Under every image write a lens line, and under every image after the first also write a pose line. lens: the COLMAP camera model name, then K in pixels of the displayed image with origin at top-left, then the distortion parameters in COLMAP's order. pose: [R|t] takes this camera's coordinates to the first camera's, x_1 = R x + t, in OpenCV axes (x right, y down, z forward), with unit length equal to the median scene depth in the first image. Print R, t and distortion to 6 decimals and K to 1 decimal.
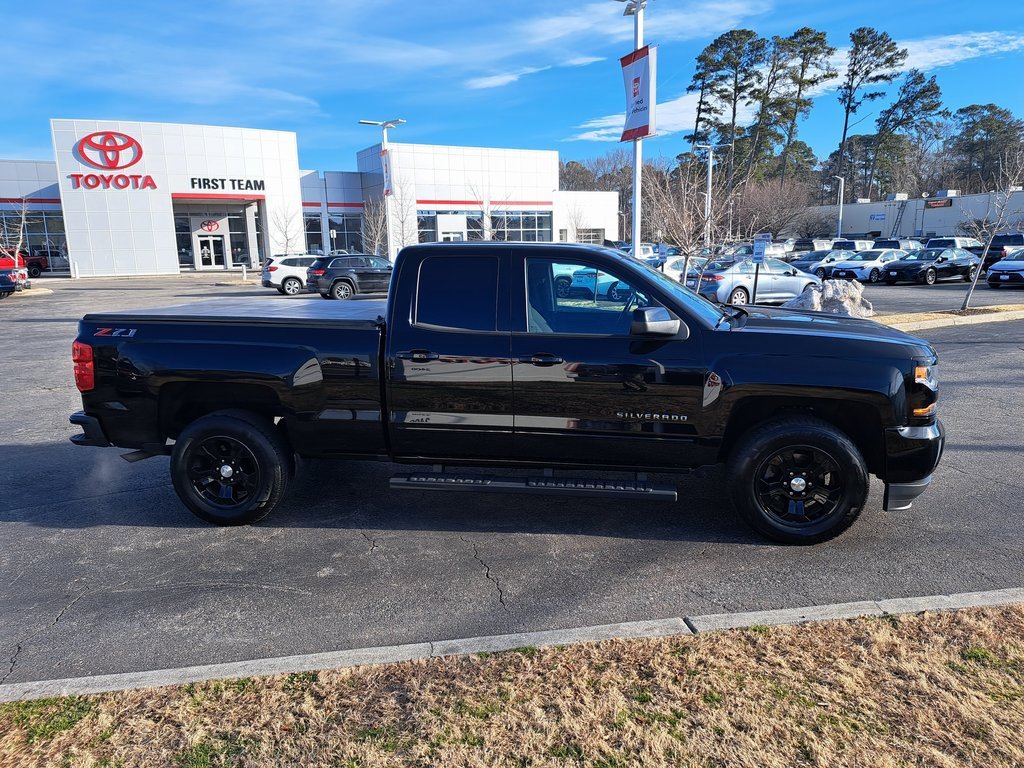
lens RADIAL K [[728.6, 0, 498.5], [0, 728.6, 349.5], [0, 0, 1]] dist [0.037408, -0.025217]
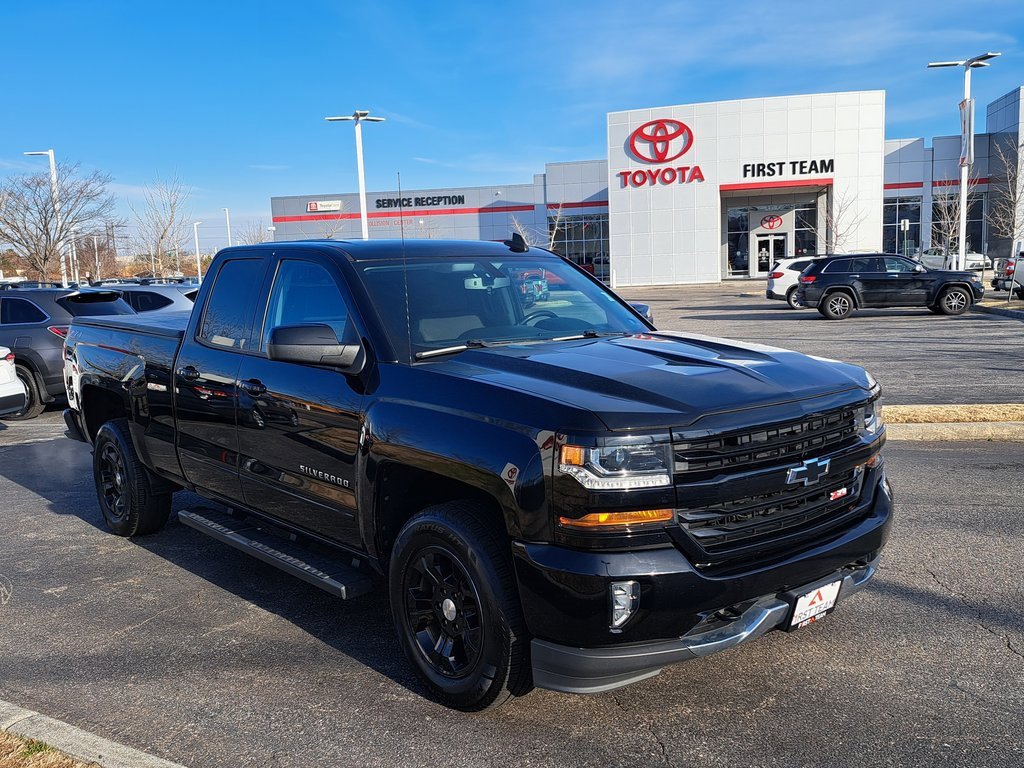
lens RADIAL K [[954.5, 0, 516.5], [0, 954.5, 374.5], [0, 0, 1]] dist [0.013614, 0.000000]
pose [[0.752955, 0.061436, -0.655198, 0.101494], [-0.065483, 0.997686, 0.018296, -0.004376], [0.654806, 0.029128, 0.755235, 0.041661]]
